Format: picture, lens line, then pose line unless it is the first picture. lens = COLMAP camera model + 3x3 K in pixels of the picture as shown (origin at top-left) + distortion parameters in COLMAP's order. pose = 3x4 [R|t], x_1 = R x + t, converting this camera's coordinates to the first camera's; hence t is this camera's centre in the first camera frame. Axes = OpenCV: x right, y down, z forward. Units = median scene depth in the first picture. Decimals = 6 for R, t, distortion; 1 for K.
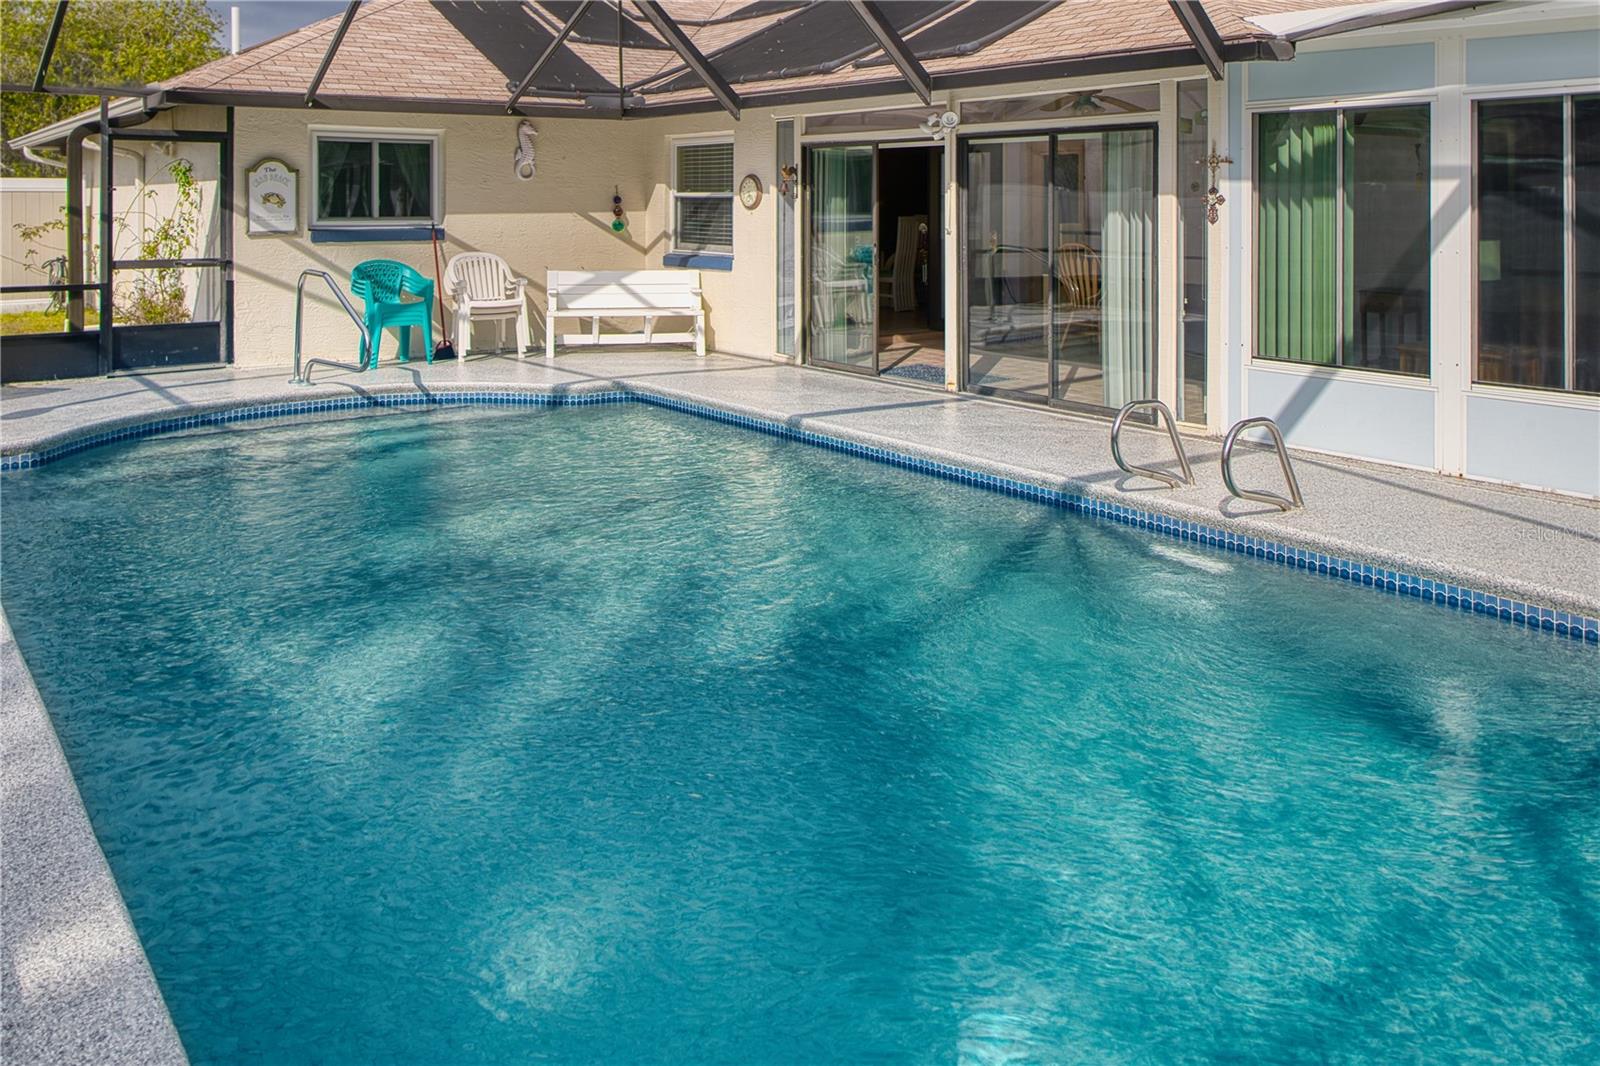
lens RADIAL K [[1255.2, 0, 837.0], [0, 1255.2, 230.5], [0, 0, 1]] dist [0.005590, 0.012333]
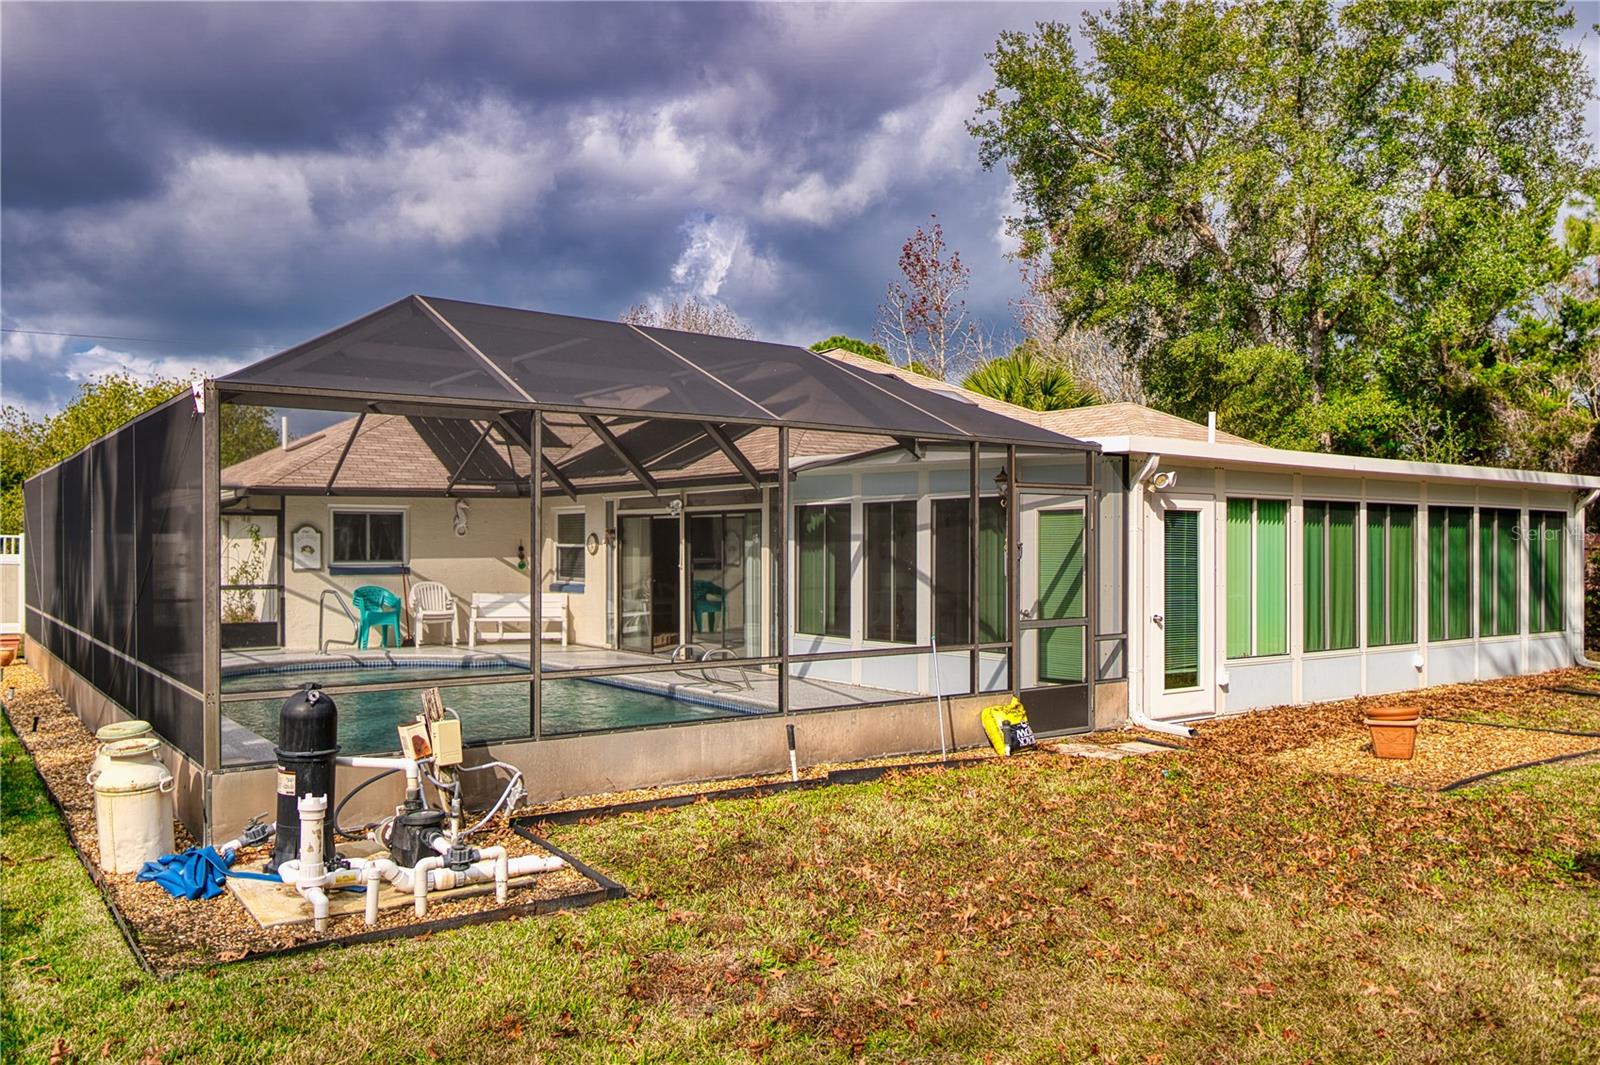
lens RADIAL K [[1255.2, 0, 768.9], [0, 1255.2, 567.3], [0, 0, 1]] dist [0.005590, 0.012333]
pose [[0.997466, -0.001635, -0.071129, 0.280770], [0.001345, 0.999991, -0.004119, 0.006410], [0.071135, 0.004013, 0.997459, -0.618379]]
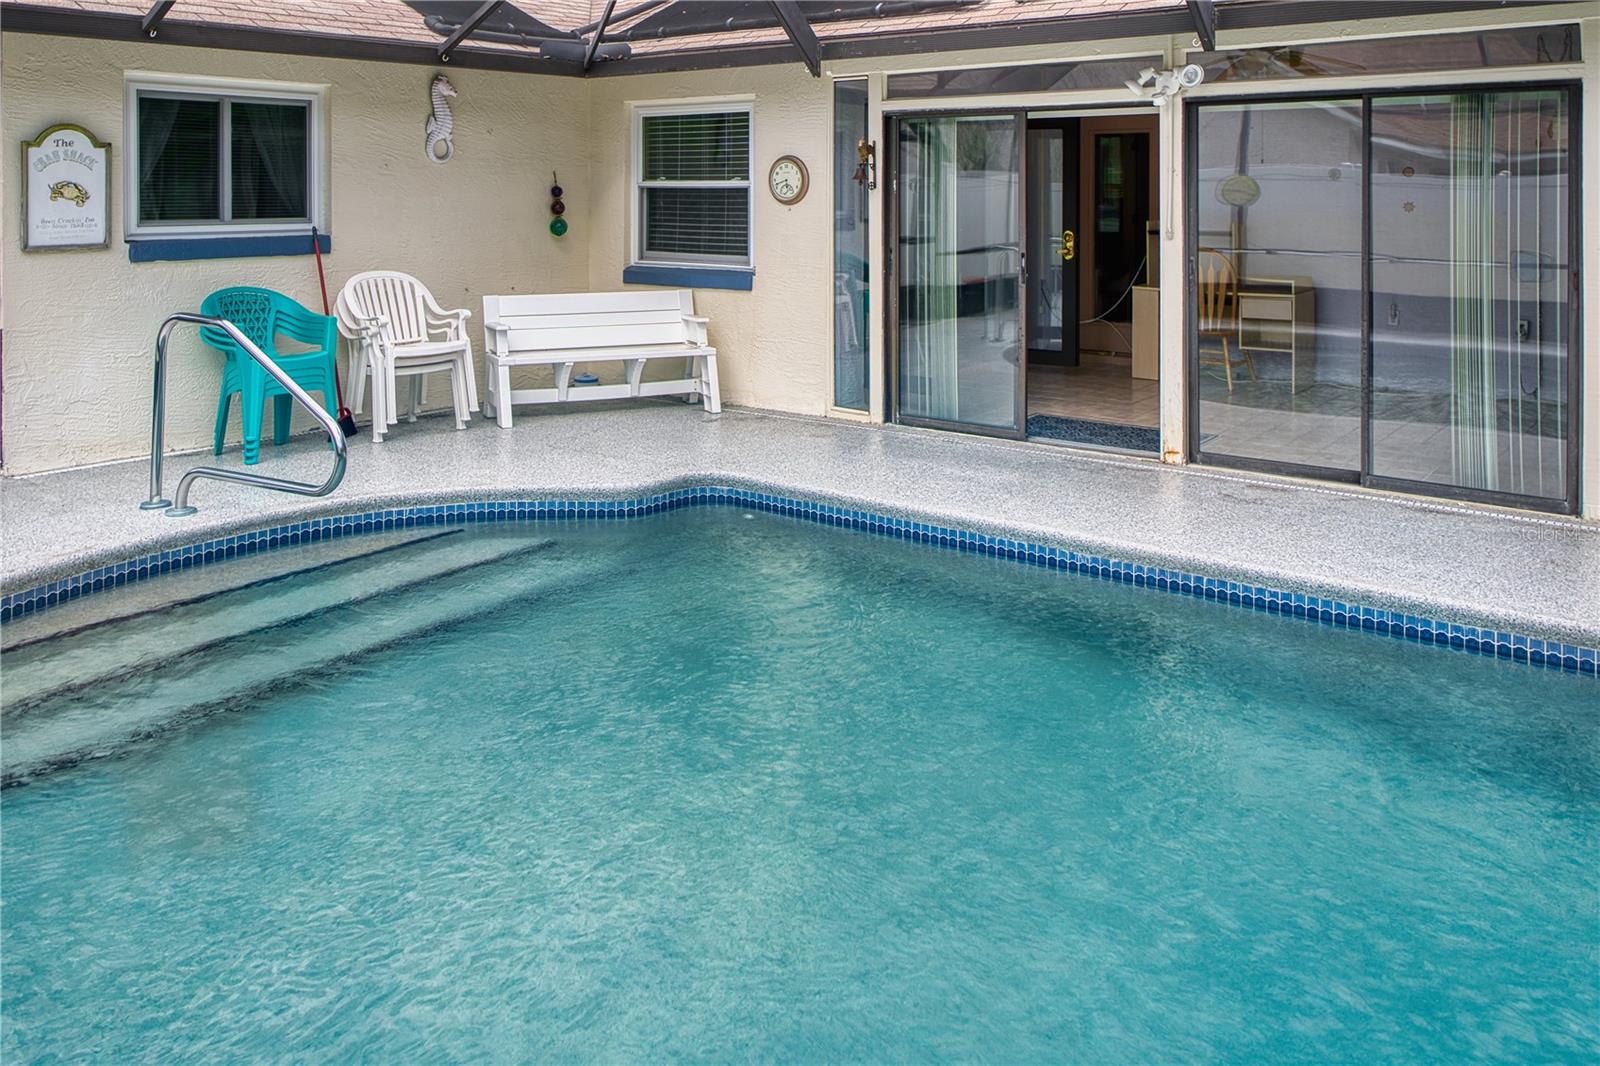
lens RADIAL K [[1334.5, 0, 859.2], [0, 1334.5, 201.5], [0, 0, 1]] dist [0.025956, -0.018251]
pose [[0.972073, -0.003901, 0.234646, -0.216976], [0.007522, 0.999866, -0.014540, -0.007537], [-0.234558, 0.015899, 0.971972, 0.264725]]
